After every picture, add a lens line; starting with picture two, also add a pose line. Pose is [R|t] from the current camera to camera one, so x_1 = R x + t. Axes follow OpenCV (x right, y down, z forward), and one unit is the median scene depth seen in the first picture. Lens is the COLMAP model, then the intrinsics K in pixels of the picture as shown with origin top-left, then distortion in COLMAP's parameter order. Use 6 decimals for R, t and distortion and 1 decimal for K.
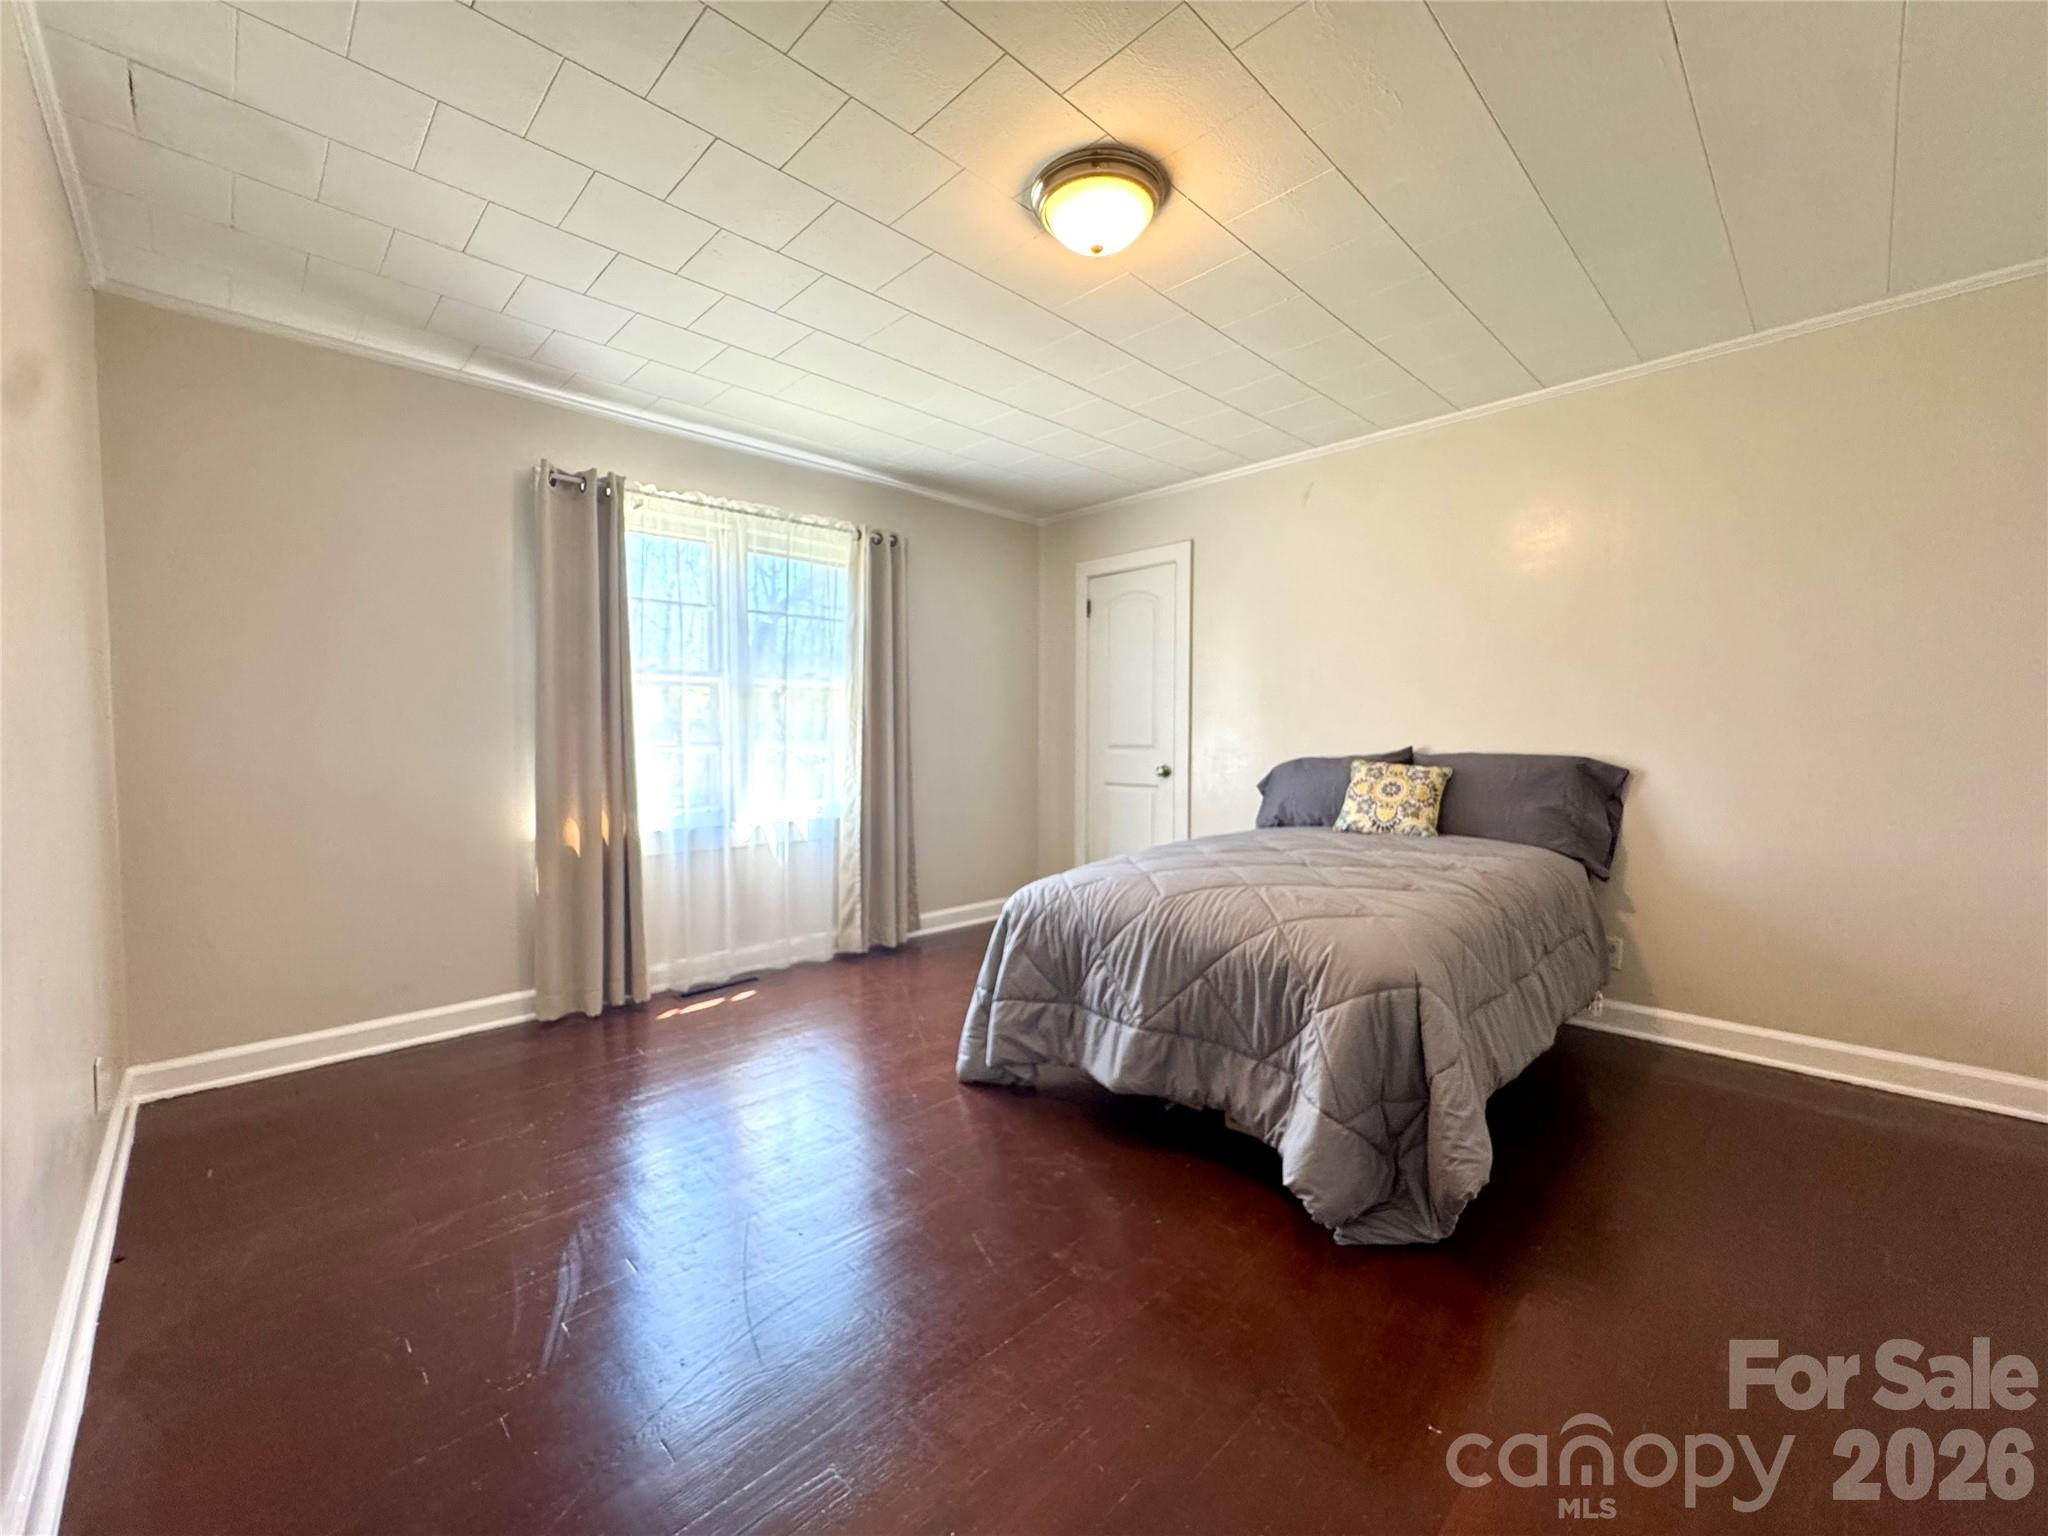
lens RADIAL K [[822.5, 0, 1022.8], [0, 822.5, 760.4], [0, 0, 1]] dist [-0.003793, 0.000942]
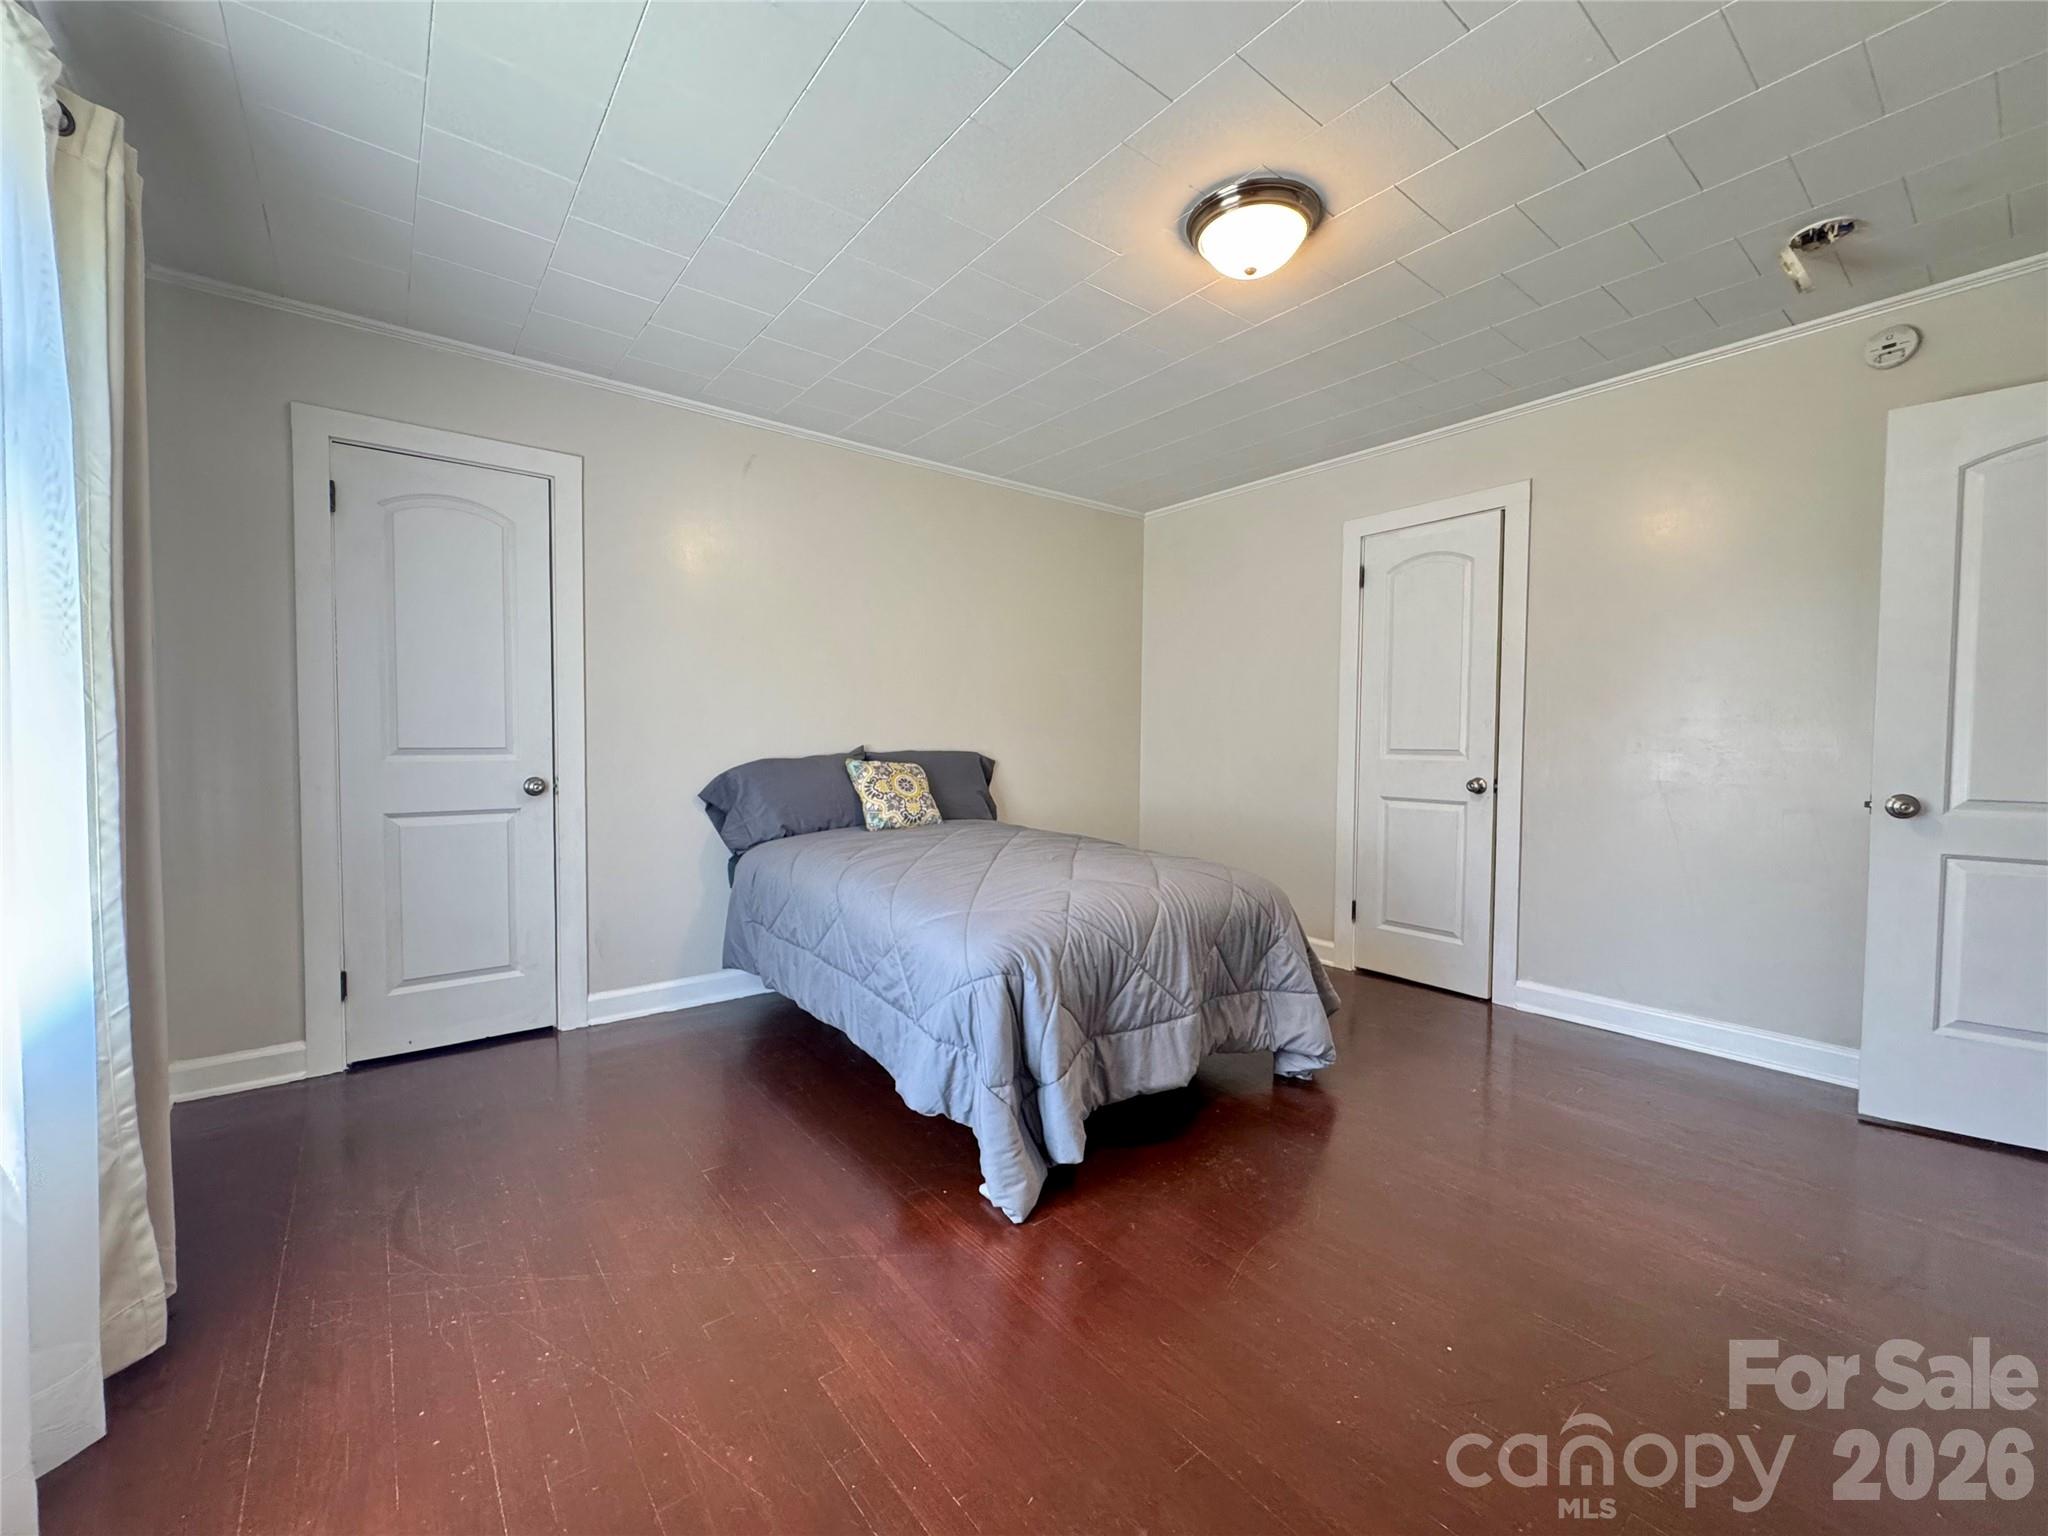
lens RADIAL K [[822.5, 0, 1022.4], [0, 822.5, 764.9], [0, 0, 1]] dist [-0.003793, 0.000942]
pose [[0.106035, -0.030208, 0.993903, -0.606482], [0.024254, 0.999320, 0.027785, -0.017780], [-0.994067, 0.021160, 0.106696, 0.721387]]
